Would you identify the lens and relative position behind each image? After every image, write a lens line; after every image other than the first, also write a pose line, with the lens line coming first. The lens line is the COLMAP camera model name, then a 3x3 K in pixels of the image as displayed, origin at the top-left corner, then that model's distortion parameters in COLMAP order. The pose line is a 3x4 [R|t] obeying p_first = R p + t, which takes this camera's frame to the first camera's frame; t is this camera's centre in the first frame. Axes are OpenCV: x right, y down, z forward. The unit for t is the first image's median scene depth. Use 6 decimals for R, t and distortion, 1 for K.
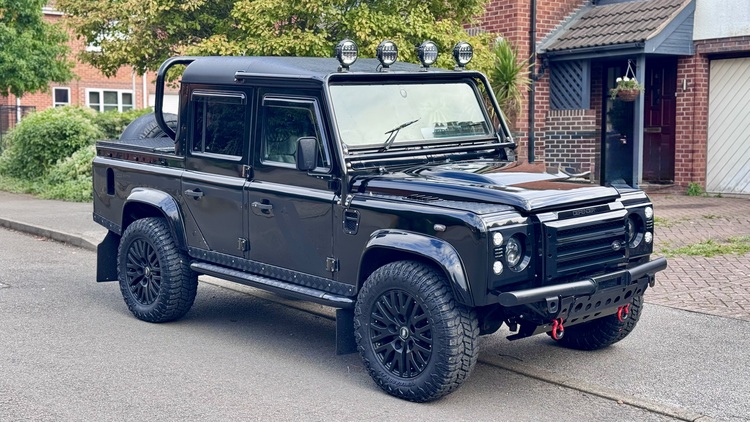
lens RADIAL K [[1067.8, 0, 375.0], [0, 1067.8, 211.0], [0, 0, 1]] dist [0.282327, 0.019222]
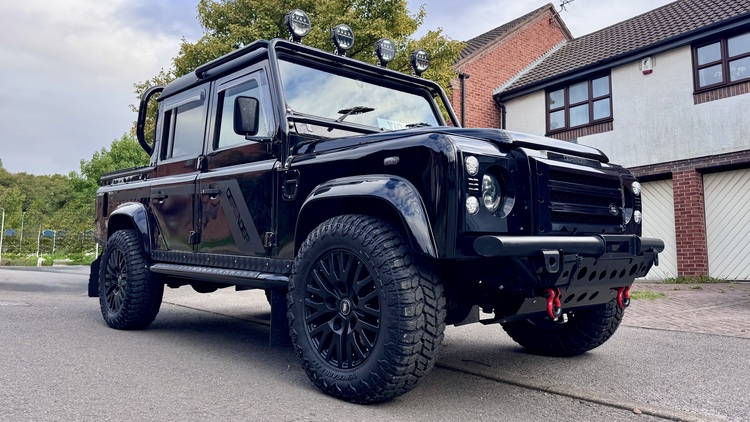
lens RADIAL K [[561.9, 0, 347.2], [0, 561.9, 209.8], [0, 0, 1]] dist [0.226471, -0.361900]
pose [[0.999041, 0.009114, -0.042815, 0.045223], [-0.017075, 0.981746, -0.189427, 0.121702], [0.040307, 0.189977, 0.980961, 0.592277]]
